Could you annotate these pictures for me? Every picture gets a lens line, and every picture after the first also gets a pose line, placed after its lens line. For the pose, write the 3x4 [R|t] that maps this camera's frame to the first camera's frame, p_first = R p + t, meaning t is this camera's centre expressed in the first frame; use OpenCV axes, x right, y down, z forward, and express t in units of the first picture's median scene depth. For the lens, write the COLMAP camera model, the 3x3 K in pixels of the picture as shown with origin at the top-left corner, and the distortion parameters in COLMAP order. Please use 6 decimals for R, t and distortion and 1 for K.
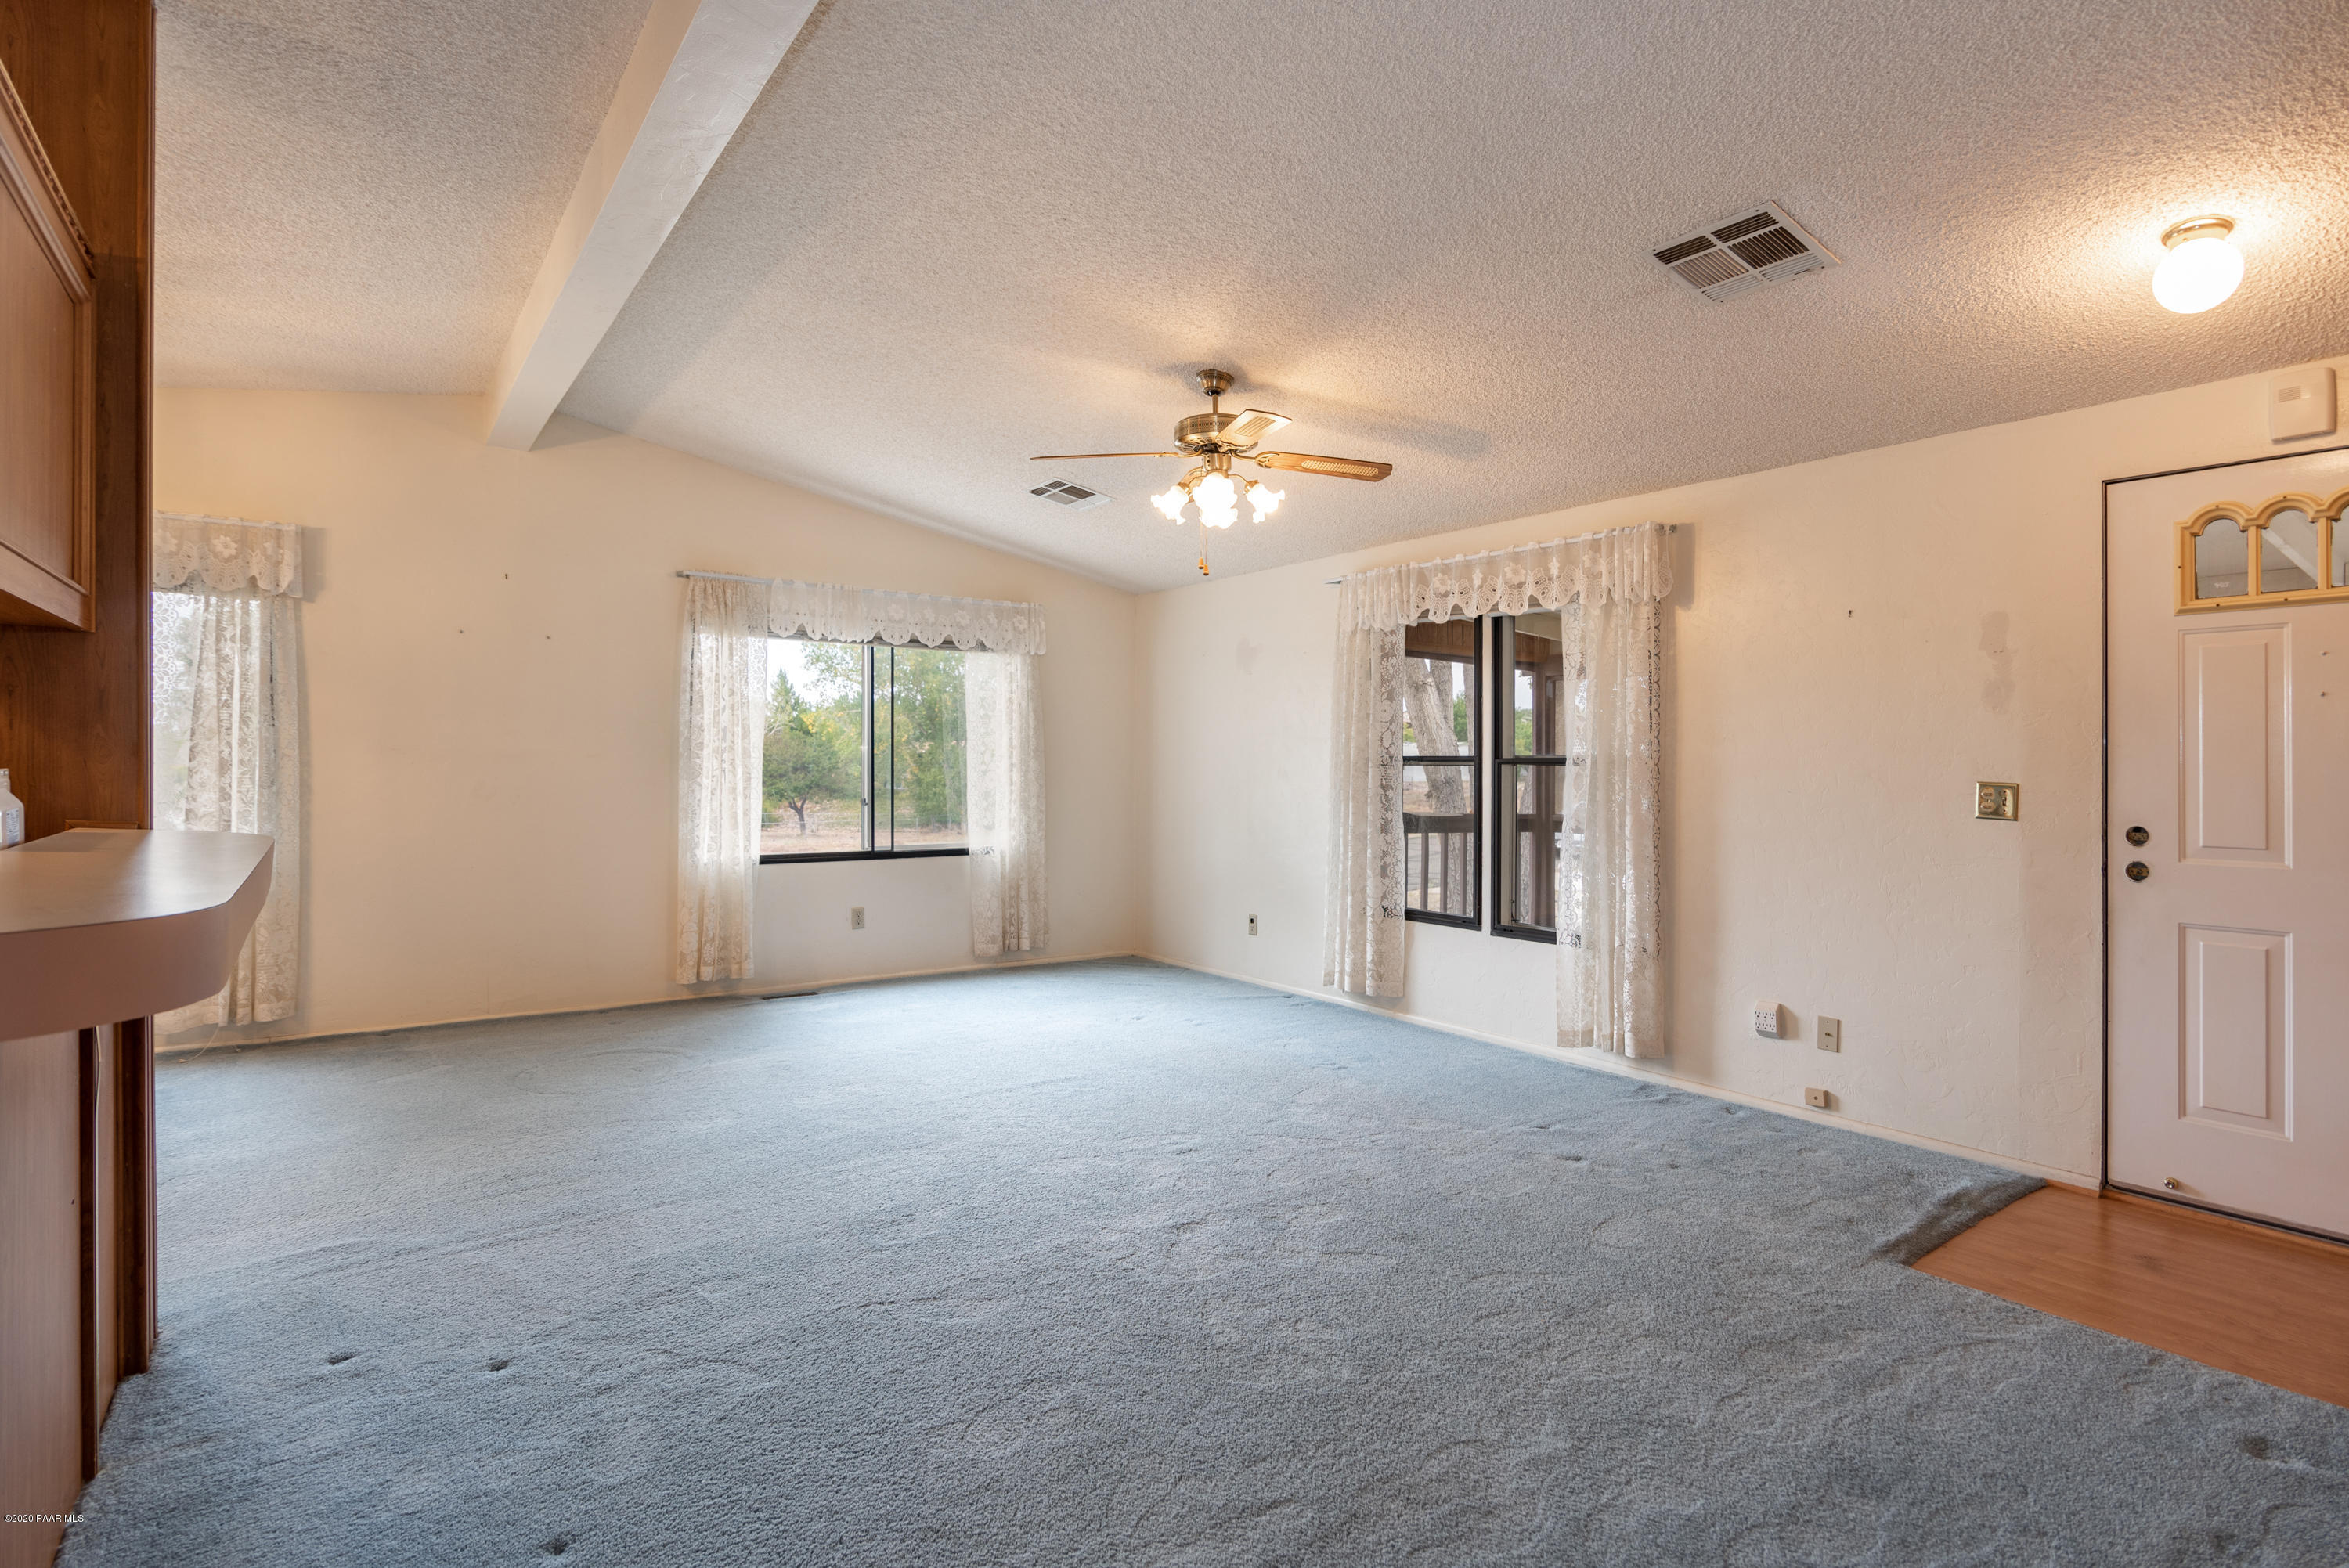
lens RADIAL K [[1148.6, 0, 1191.7], [0, 1148.6, 772.2], [0, 0, 1]] dist [0.000010, 0.000064]
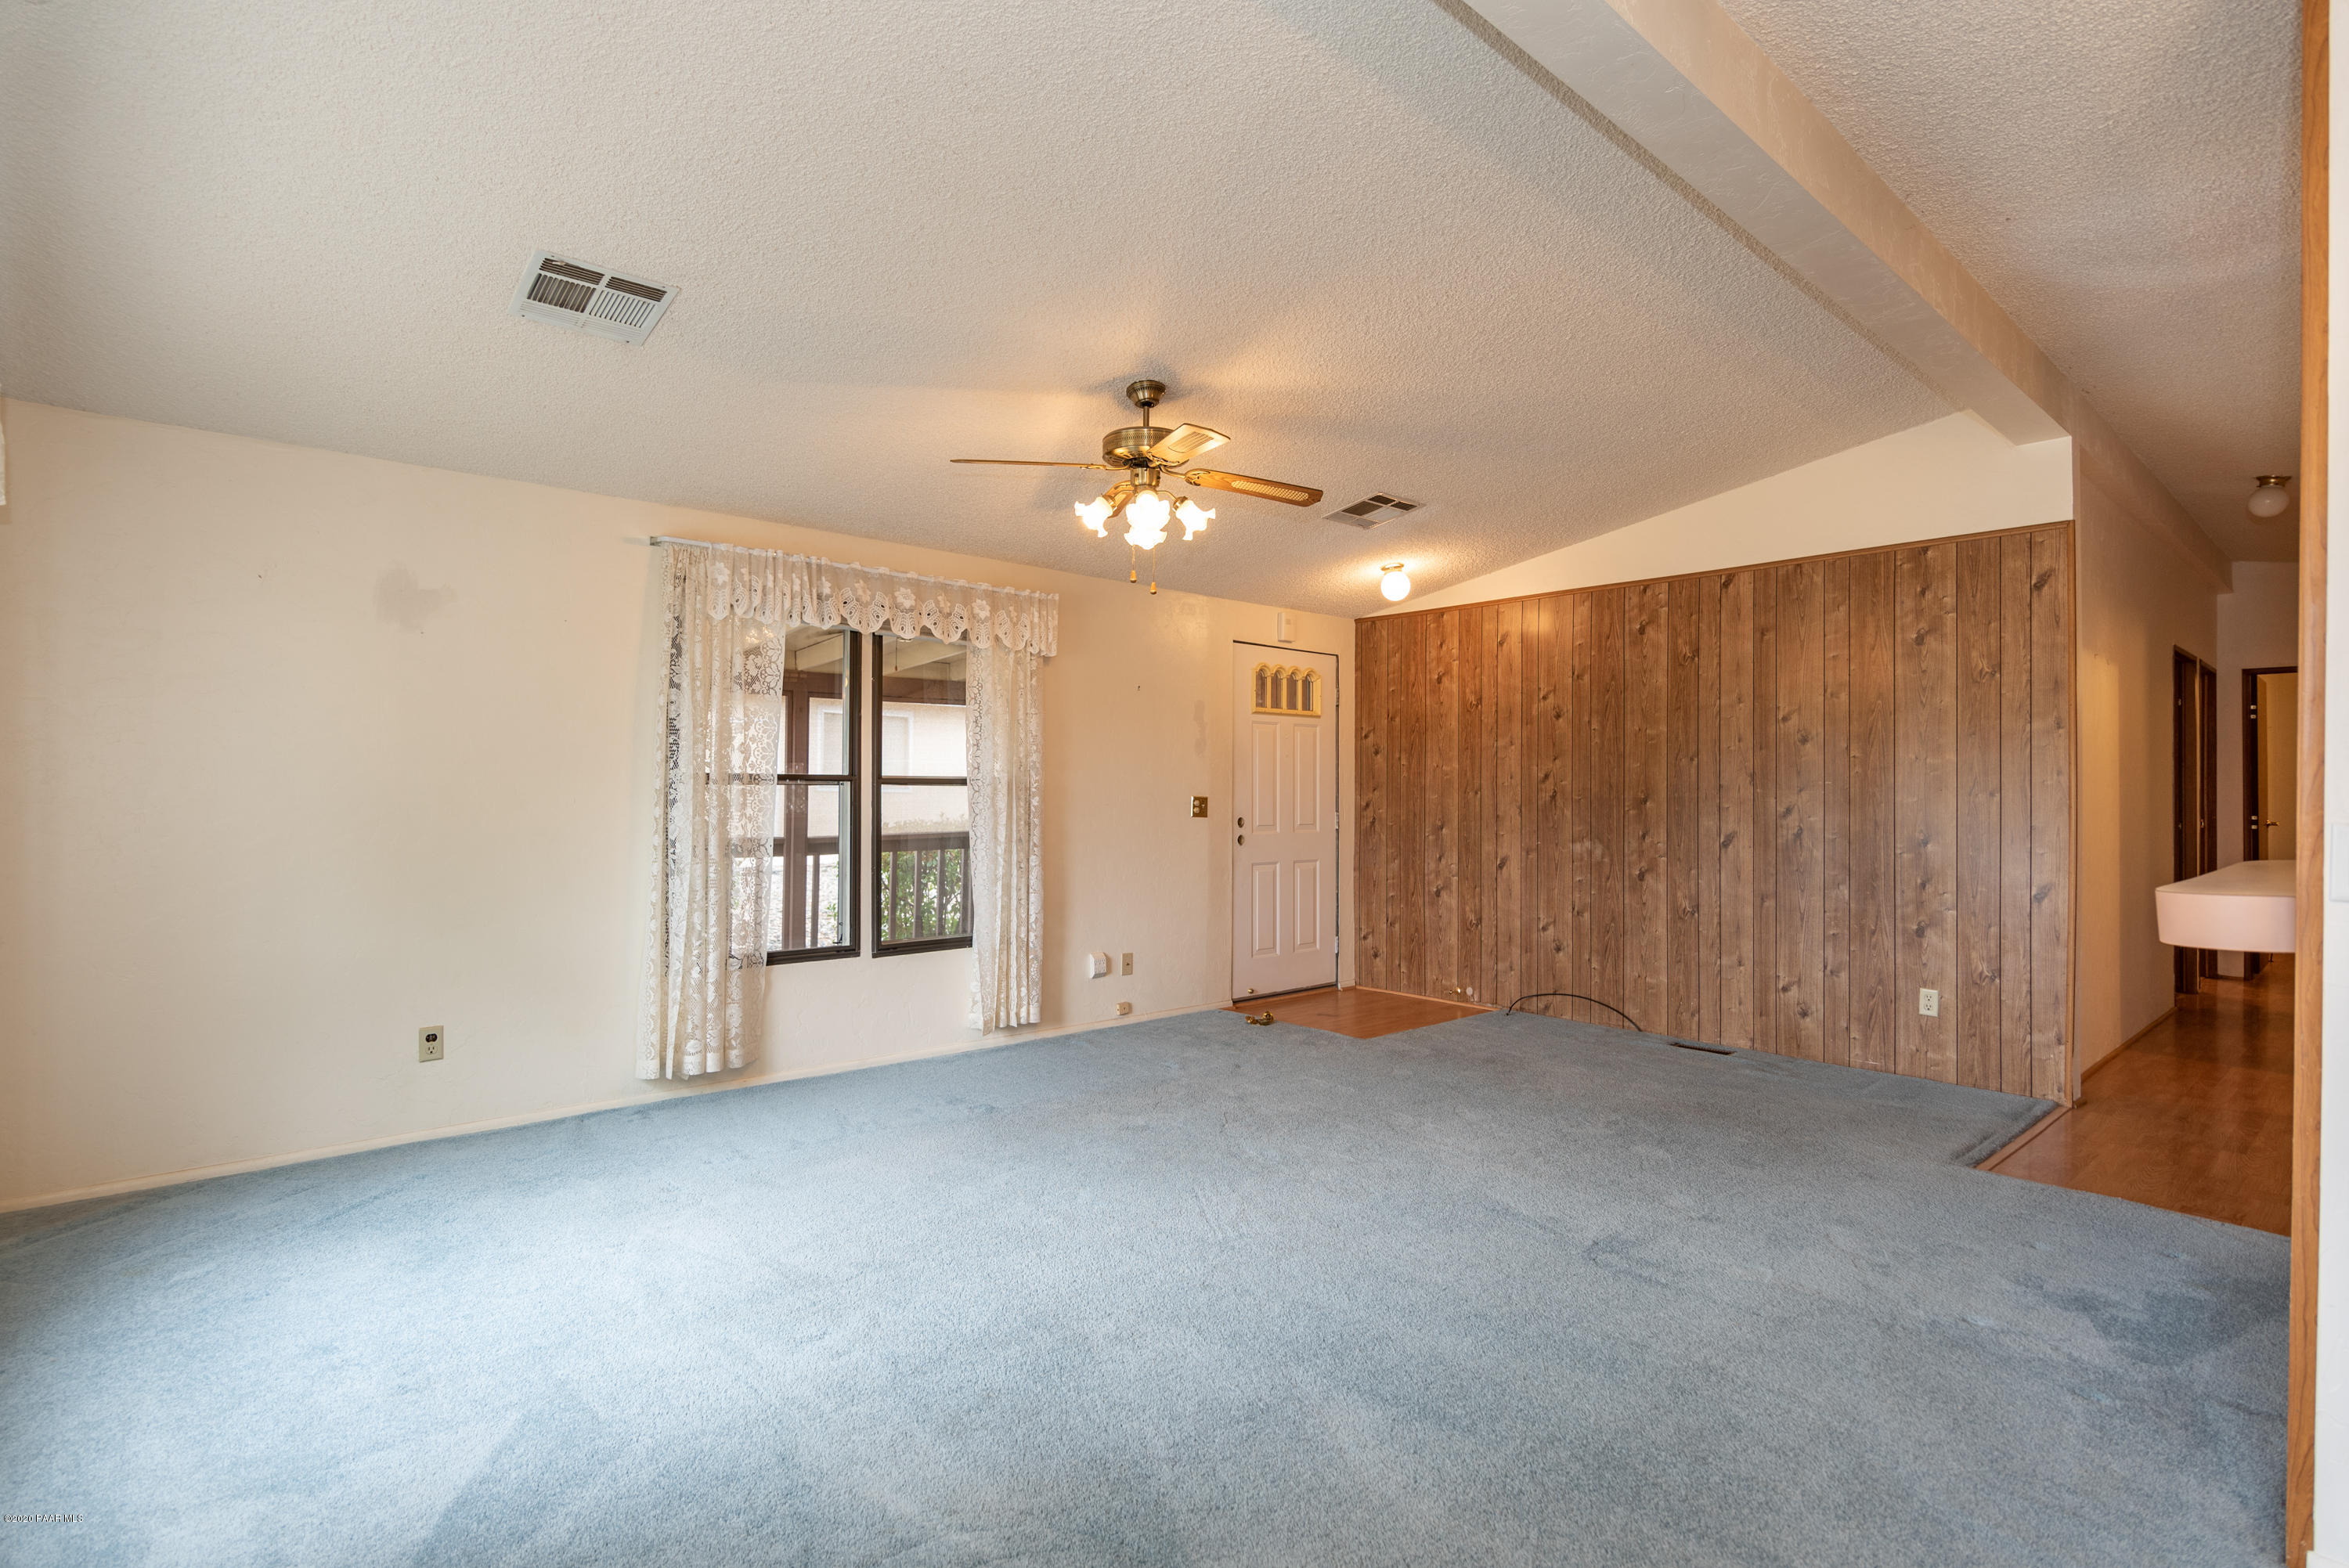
lens RADIAL K [[1148.6, 0, 1192.1], [0, 1148.6, 783.3], [0, 0, 1]] dist [0.000010, 0.000064]
pose [[-0.097974, -0.007556, 0.995160, -0.807004], [-0.008417, 0.999942, 0.006764, -0.017921], [-0.995153, -0.007713, -0.098032, 0.897919]]
